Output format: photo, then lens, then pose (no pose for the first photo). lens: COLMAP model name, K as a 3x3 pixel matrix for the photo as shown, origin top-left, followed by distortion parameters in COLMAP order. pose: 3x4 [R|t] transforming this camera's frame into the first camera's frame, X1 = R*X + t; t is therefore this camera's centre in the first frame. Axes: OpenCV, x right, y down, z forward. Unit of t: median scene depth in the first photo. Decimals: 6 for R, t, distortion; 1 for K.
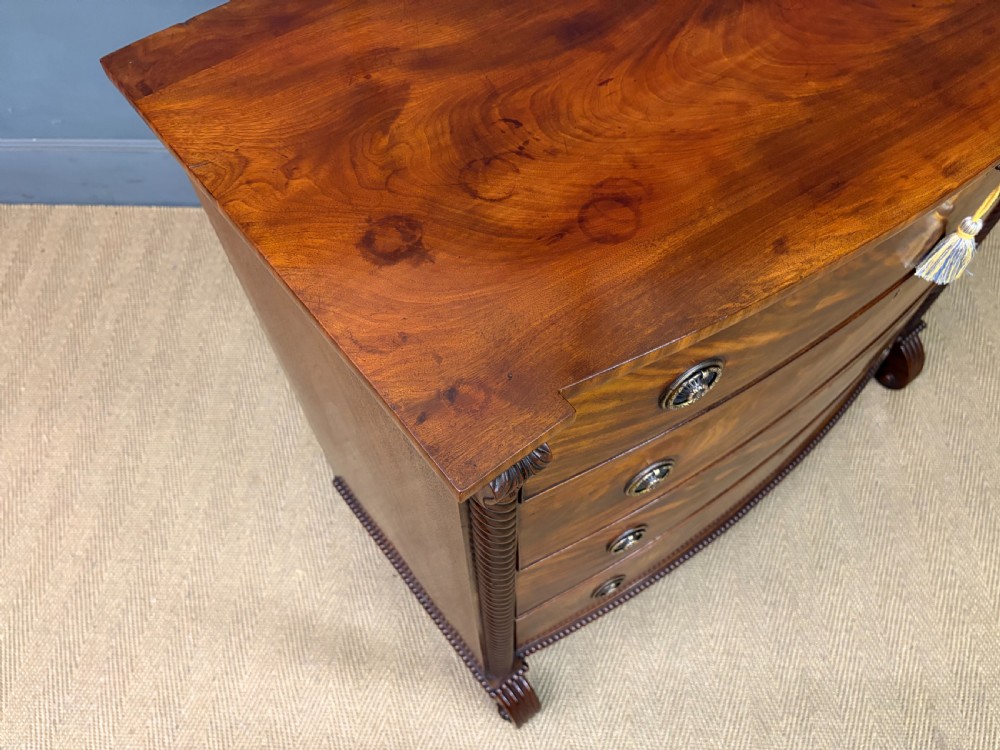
lens RADIAL K [[775.8, 0, 505.2], [0, 775.8, 375.1], [0, 0, 1]] dist [0.005733, -0.012492]
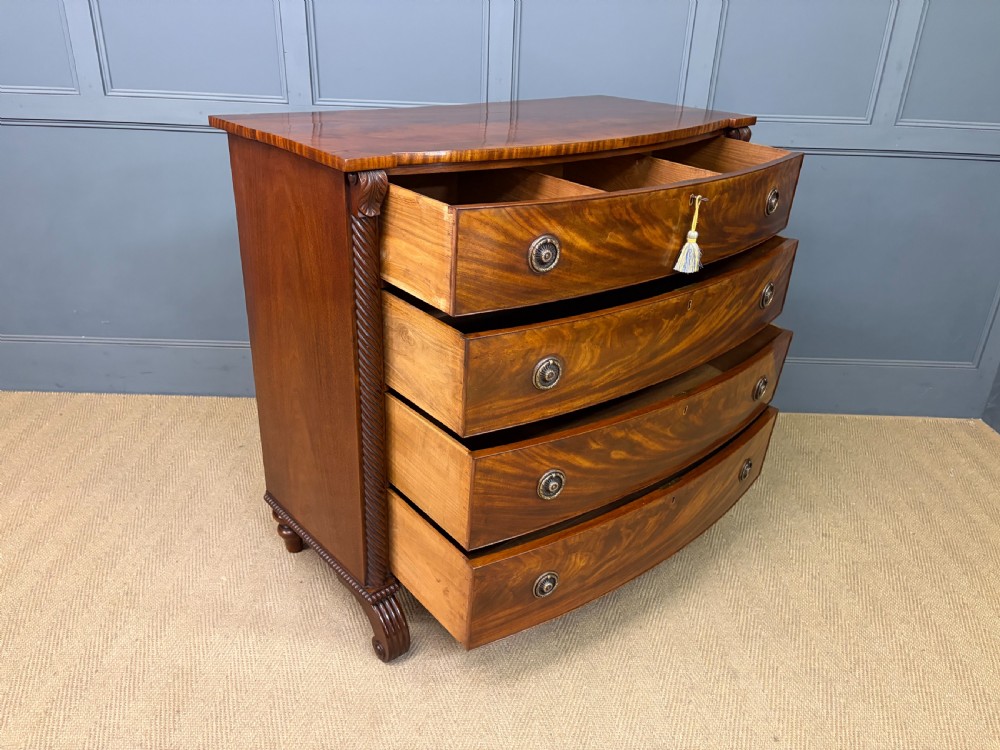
lens RADIAL K [[757.2, 0, 503.9], [0, 757.2, 376.7], [0, 0, 1]] dist [0.062323, -0.082318]
pose [[0.997623, 0.026318, 0.063681, 0.091741], [0.013540, 0.831292, -0.555671, 0.649118], [-0.067561, 0.555213, 0.828960, -0.213039]]
